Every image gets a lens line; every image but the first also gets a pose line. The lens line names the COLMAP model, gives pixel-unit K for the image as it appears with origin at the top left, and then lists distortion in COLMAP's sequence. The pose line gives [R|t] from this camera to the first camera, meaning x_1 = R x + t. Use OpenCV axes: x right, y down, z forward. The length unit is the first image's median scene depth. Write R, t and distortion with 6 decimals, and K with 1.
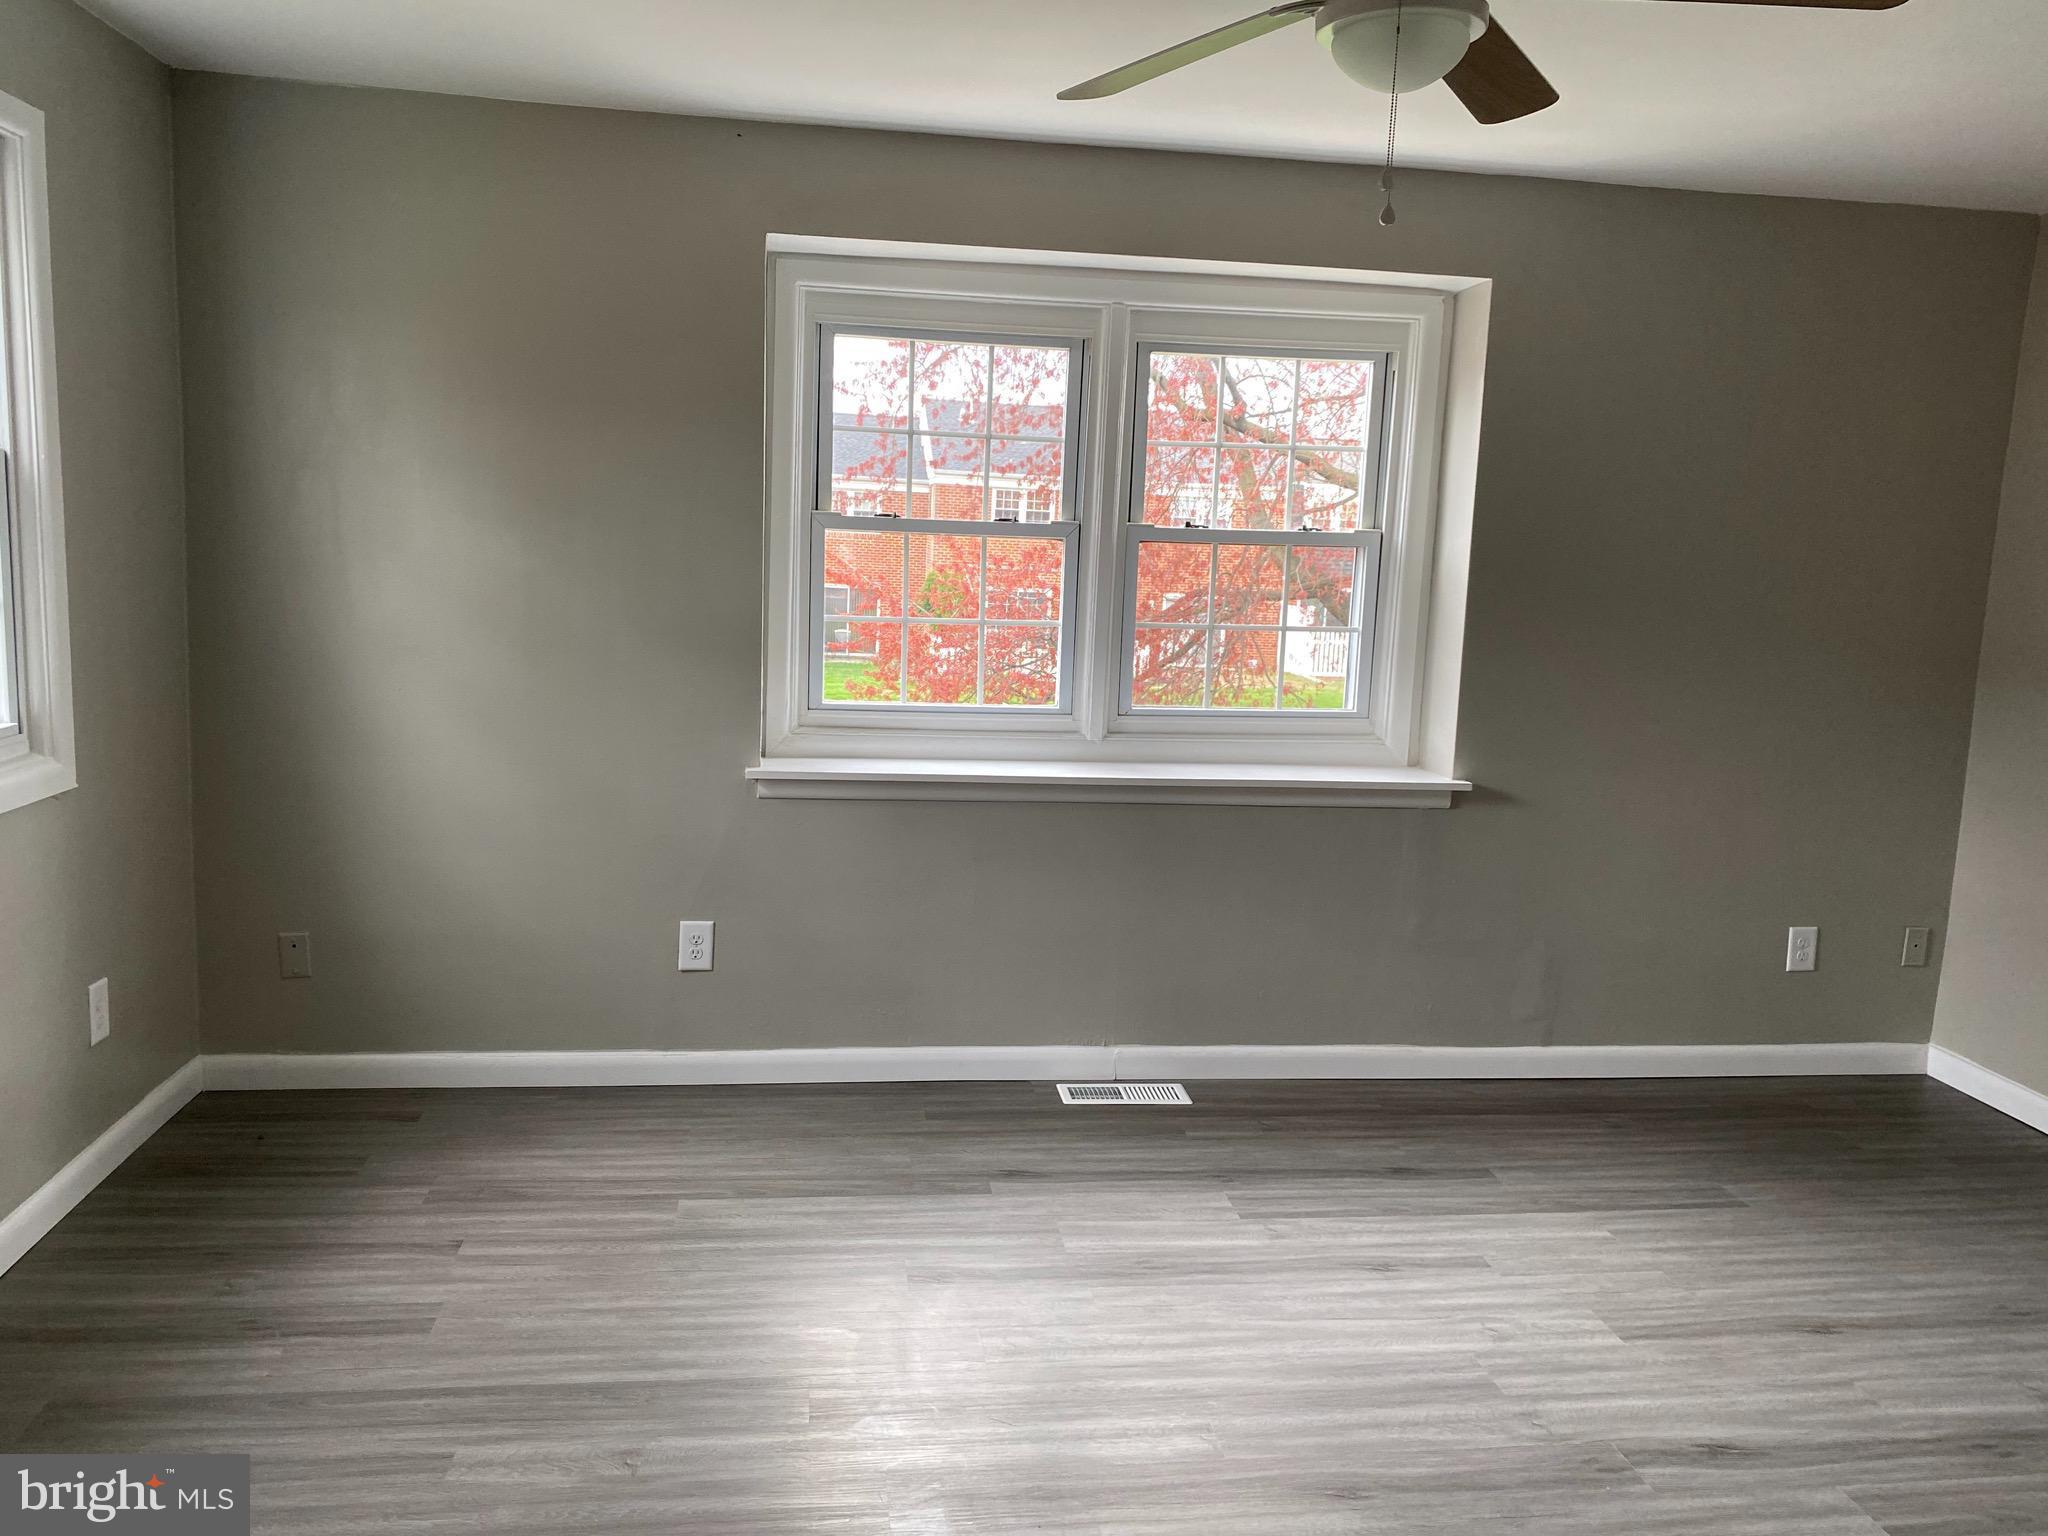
lens RADIAL K [[1541.4, 0, 1037.9], [0, 1541.4, 757.6], [0, 0, 1]] dist [0.061915, -0.067263]
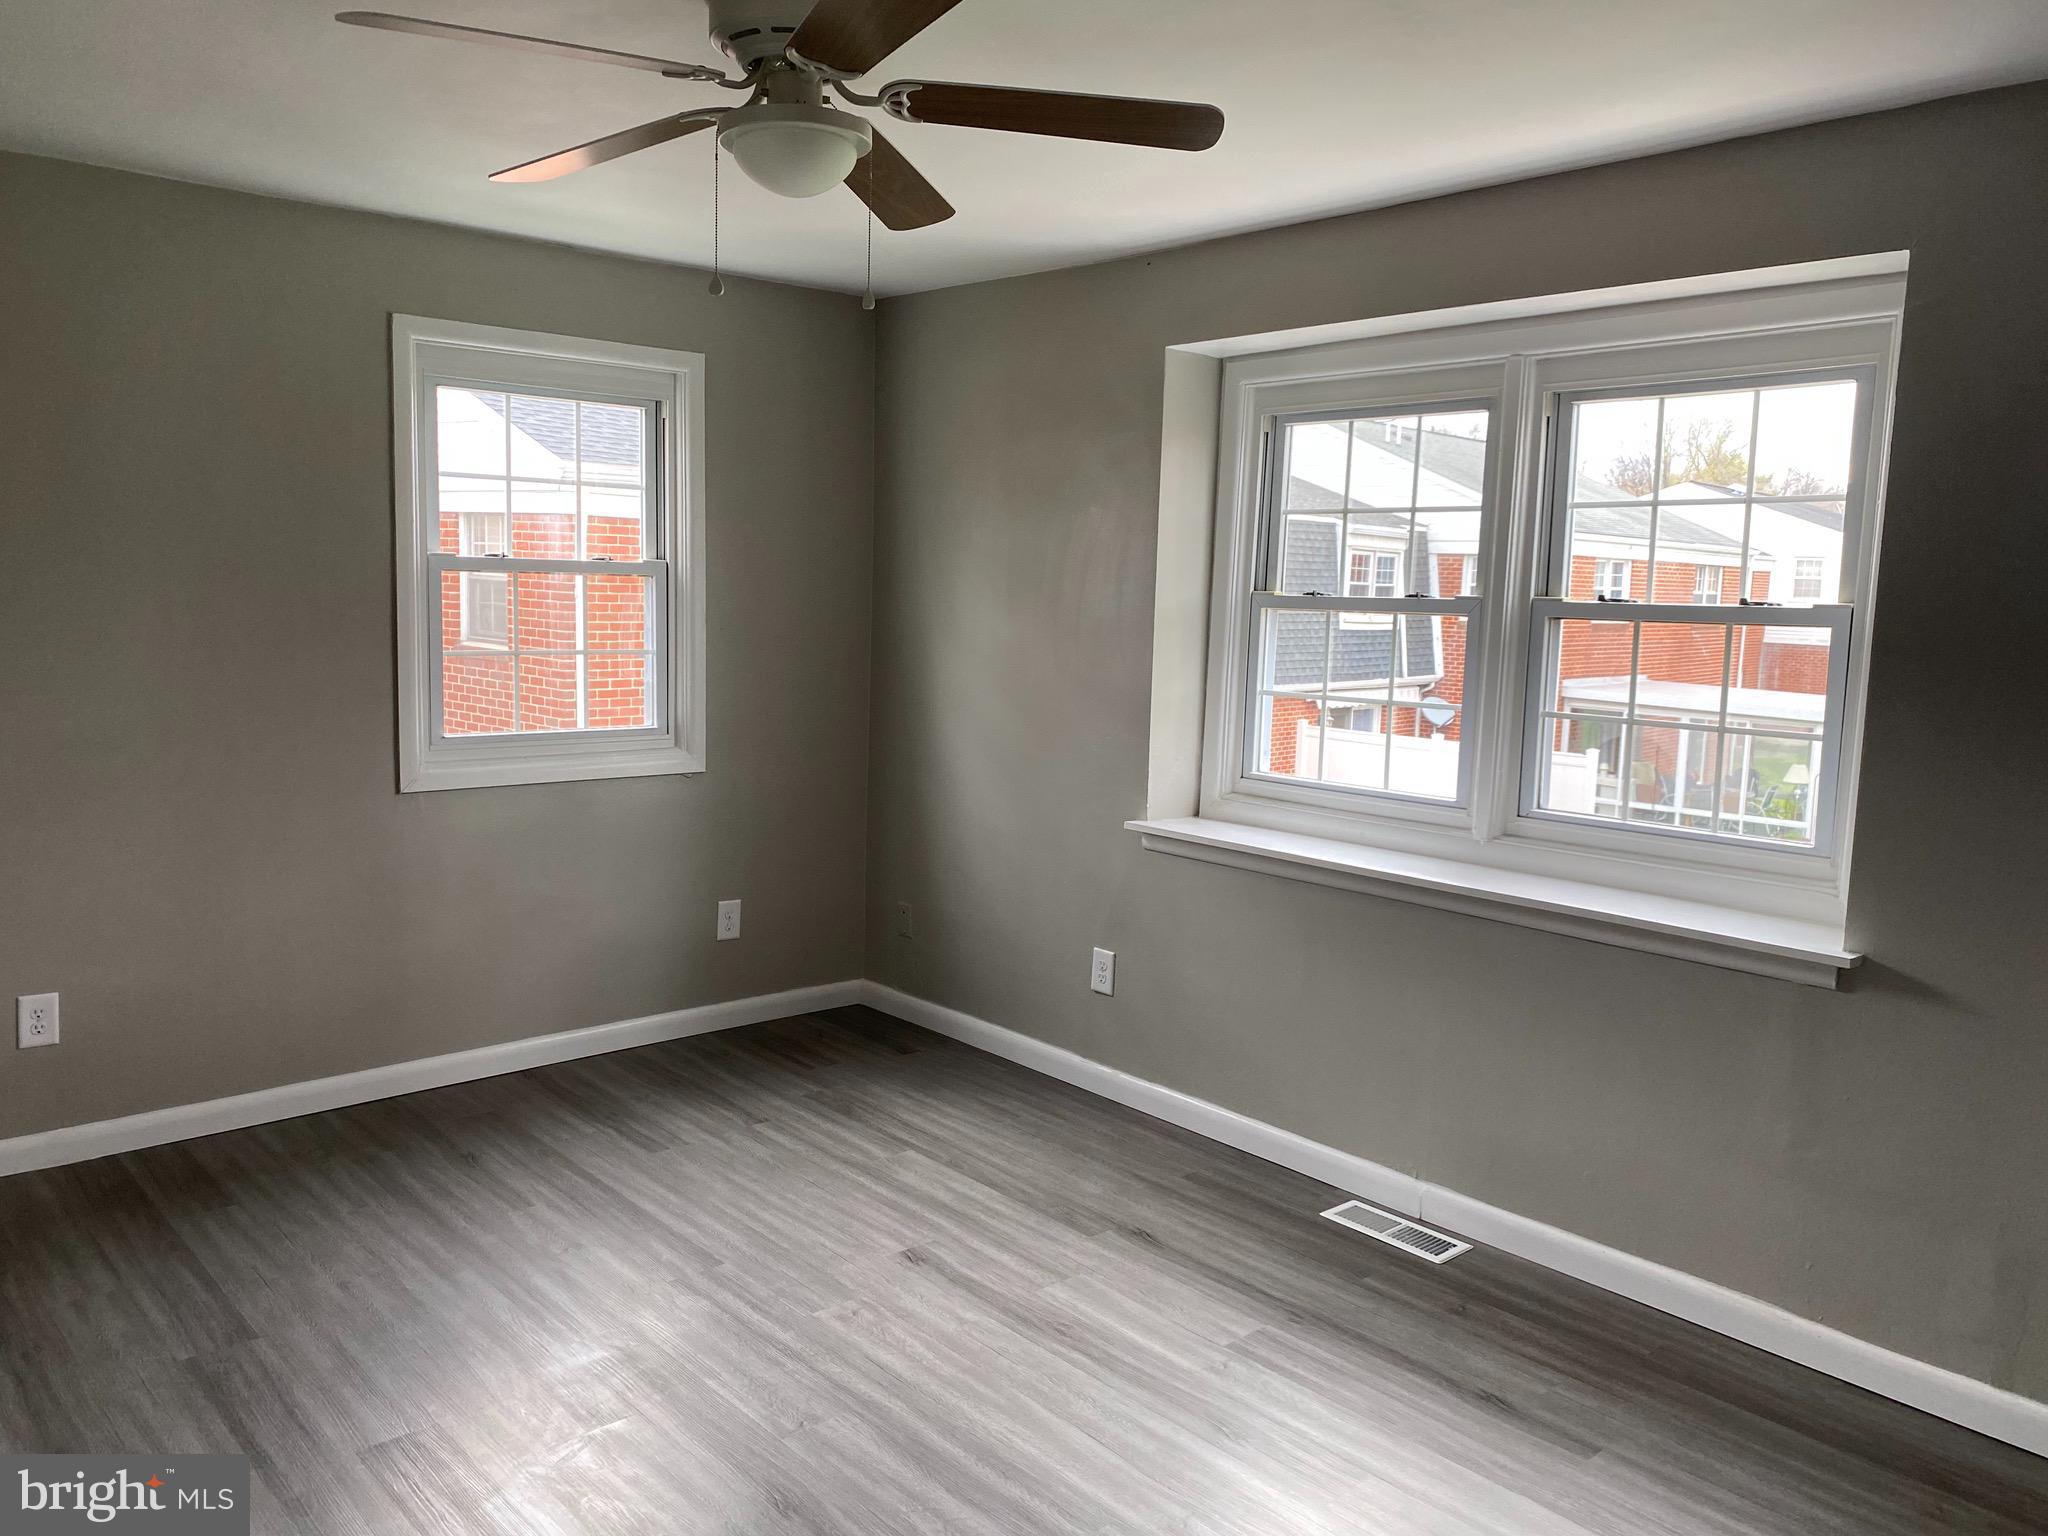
lens RADIAL K [[1541.4, 0, 1001.2], [0, 1541.4, 745.0], [0, 0, 1]] dist [0.061915, -0.067263]
pose [[0.564438, 0.067752, -0.822690, 0.710273], [-0.122145, 0.992510, -0.002065, -0.034446], [0.816389, 0.101653, 0.568486, 0.298419]]
